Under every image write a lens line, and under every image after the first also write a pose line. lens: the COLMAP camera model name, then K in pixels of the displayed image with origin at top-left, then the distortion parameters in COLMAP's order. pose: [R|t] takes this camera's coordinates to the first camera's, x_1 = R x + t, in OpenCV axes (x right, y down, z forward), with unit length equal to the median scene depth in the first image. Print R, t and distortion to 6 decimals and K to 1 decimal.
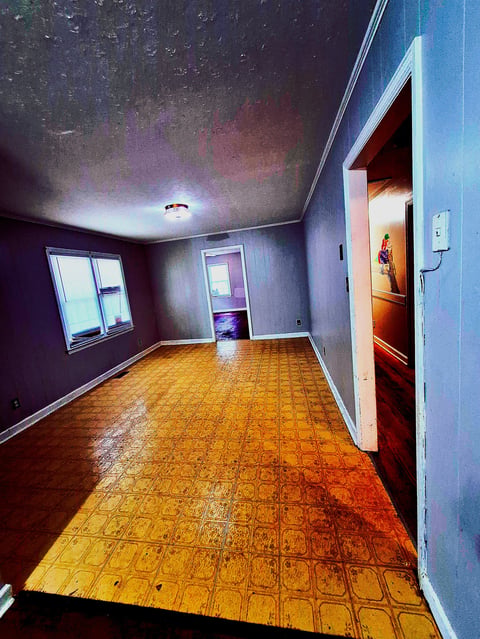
lens RADIAL K [[253.6, 0, 240.0], [0, 253.6, 314.4], [0, 0, 1]] dist [0.000605, -0.000081]
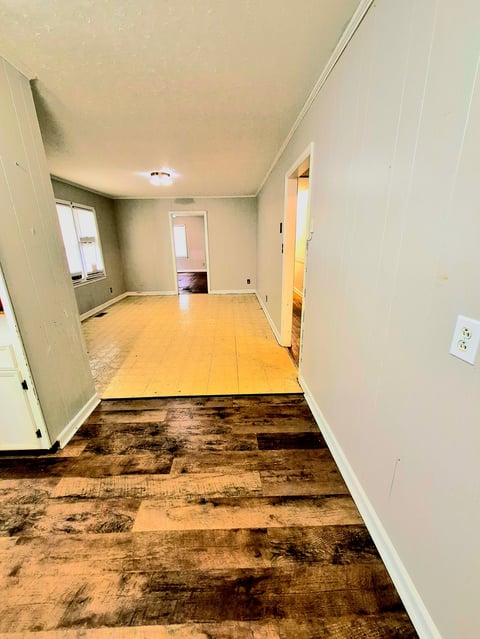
lens RADIAL K [[253.6, 0, 238.4], [0, 253.6, 321.7], [0, 0, 1]] dist [0.000605, -0.000081]
pose [[0.978355, 0.027341, 0.205121, -0.081557], [-0.058743, 0.987151, 0.148602, 0.055710], [-0.198423, -0.157435, 0.967390, -0.272106]]
